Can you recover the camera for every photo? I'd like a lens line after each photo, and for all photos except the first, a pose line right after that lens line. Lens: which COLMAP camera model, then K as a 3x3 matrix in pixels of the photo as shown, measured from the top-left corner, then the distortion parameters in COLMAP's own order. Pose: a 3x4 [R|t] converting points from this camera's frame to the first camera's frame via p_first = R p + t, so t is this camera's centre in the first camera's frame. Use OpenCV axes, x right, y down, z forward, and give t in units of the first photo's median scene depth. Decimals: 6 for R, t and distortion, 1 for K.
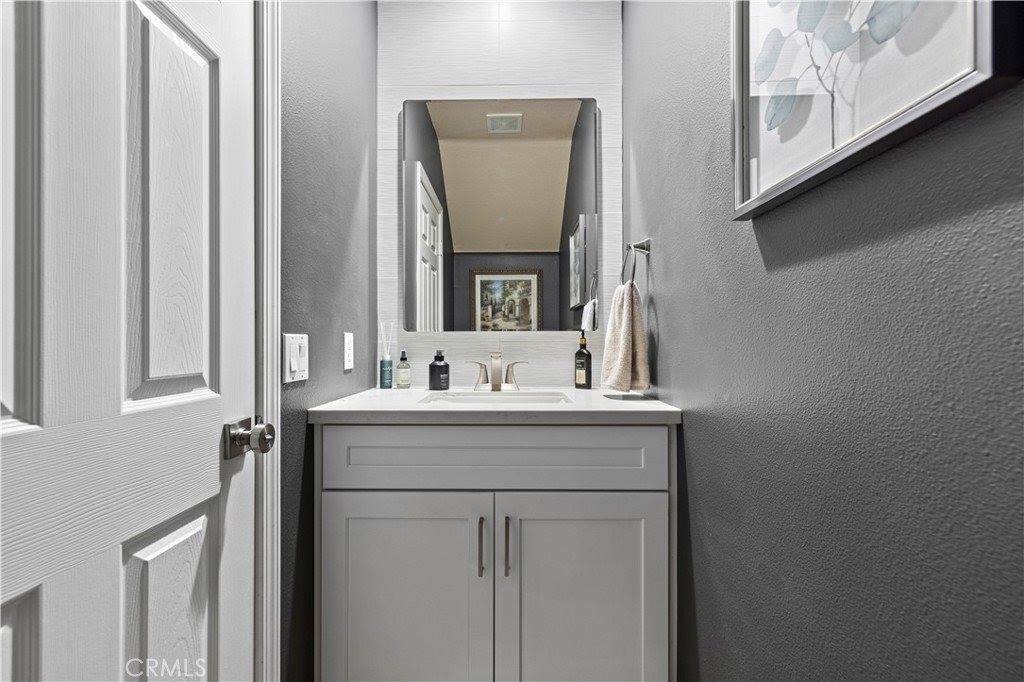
lens RADIAL K [[439.4, 0, 506.1], [0, 439.4, 344.2], [0, 0, 1]] dist [0.000485, 0.001444]
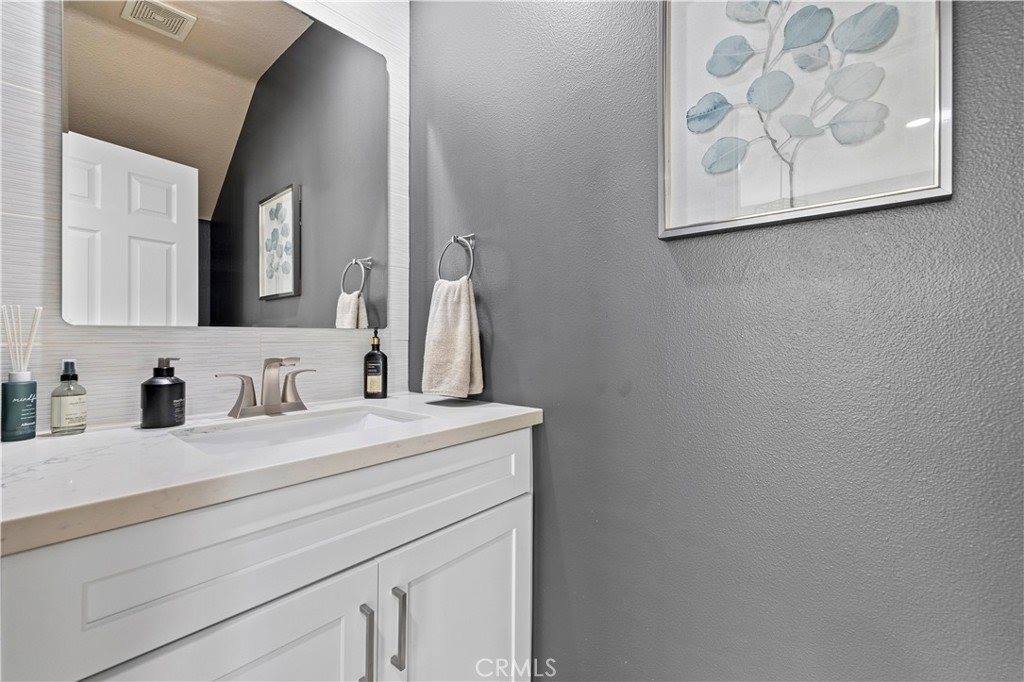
lens RADIAL K [[439.4, 0, 510.2], [0, 439.4, 335.9], [0, 0, 1]] dist [0.000485, 0.001444]
pose [[0.650404, 0.002513, 0.759585, -0.293061], [0.003683, 0.999972, -0.006462, -0.010384], [-0.759580, 0.007000, 0.650376, 0.266522]]
